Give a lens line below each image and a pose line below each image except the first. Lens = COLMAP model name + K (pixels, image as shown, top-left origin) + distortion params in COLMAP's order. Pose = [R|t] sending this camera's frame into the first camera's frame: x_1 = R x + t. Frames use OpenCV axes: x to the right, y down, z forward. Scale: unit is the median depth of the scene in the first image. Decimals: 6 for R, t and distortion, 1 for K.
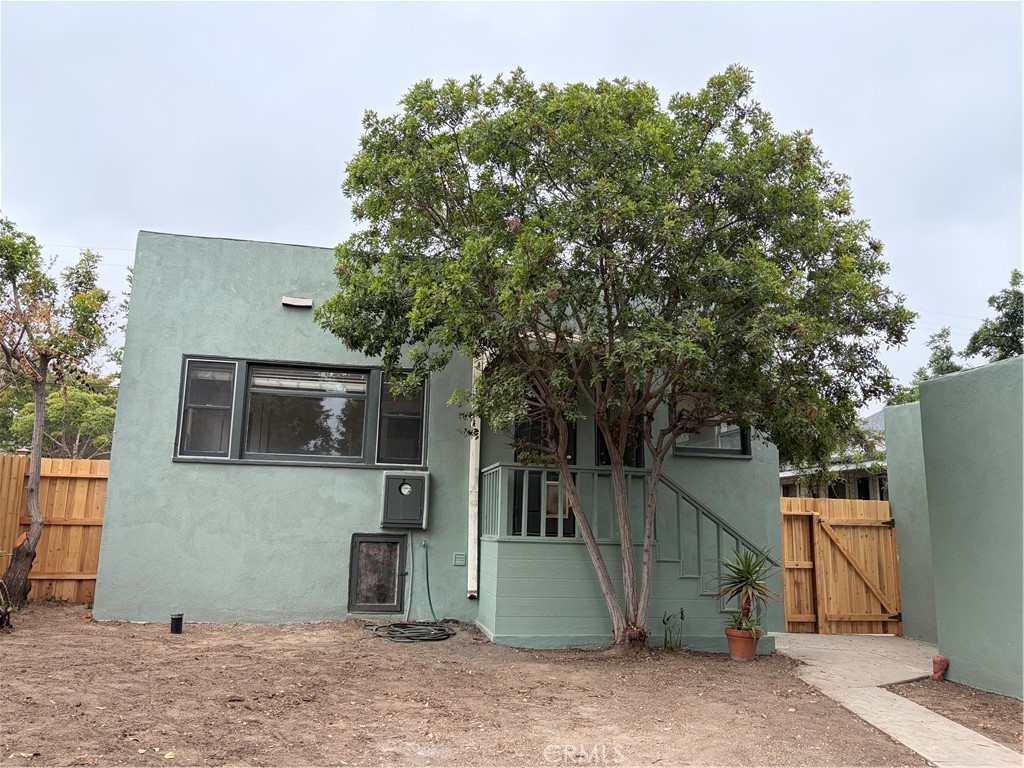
lens RADIAL K [[770.0, 0, 512.0], [0, 770.0, 384.0], [0, 0, 1]] dist [-0.001957, -0.001813]
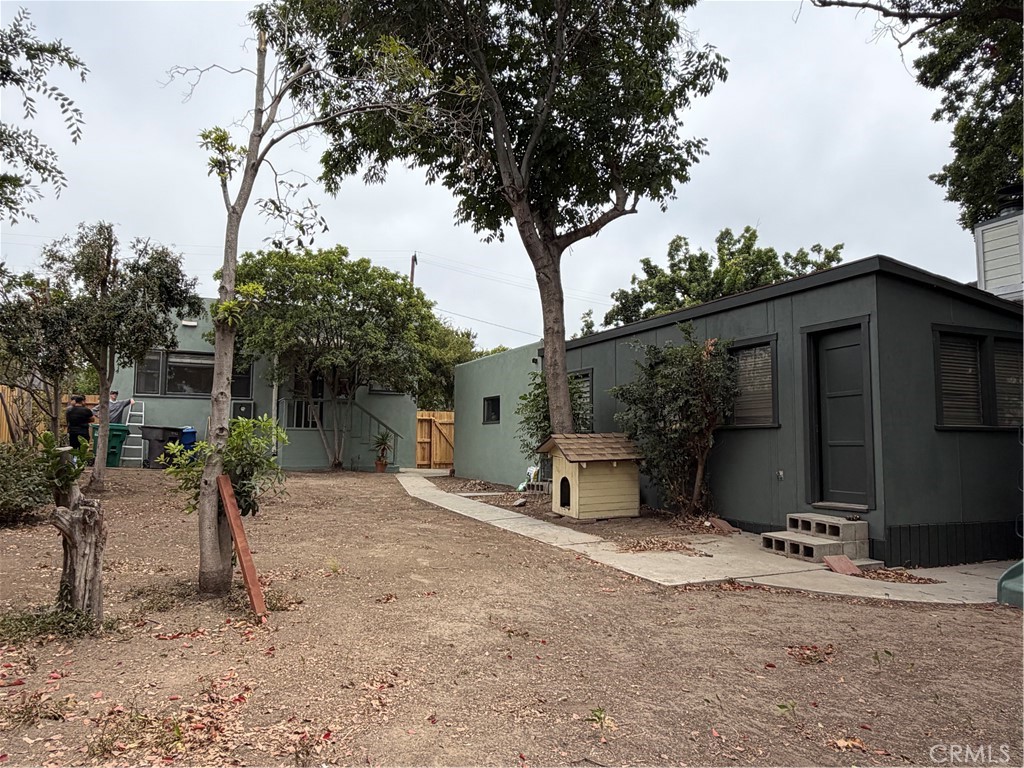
lens RADIAL K [[719.6, 0, 512.0], [0, 719.6, 384.0], [0, 0, 1]] dist [-0.003120, -0.000425]
pose [[0.975348, 0.003611, 0.220641, 0.161135], [-0.026284, 0.994649, 0.099910, -0.161360], [-0.219099, -0.103246, 0.970225, -1.177809]]
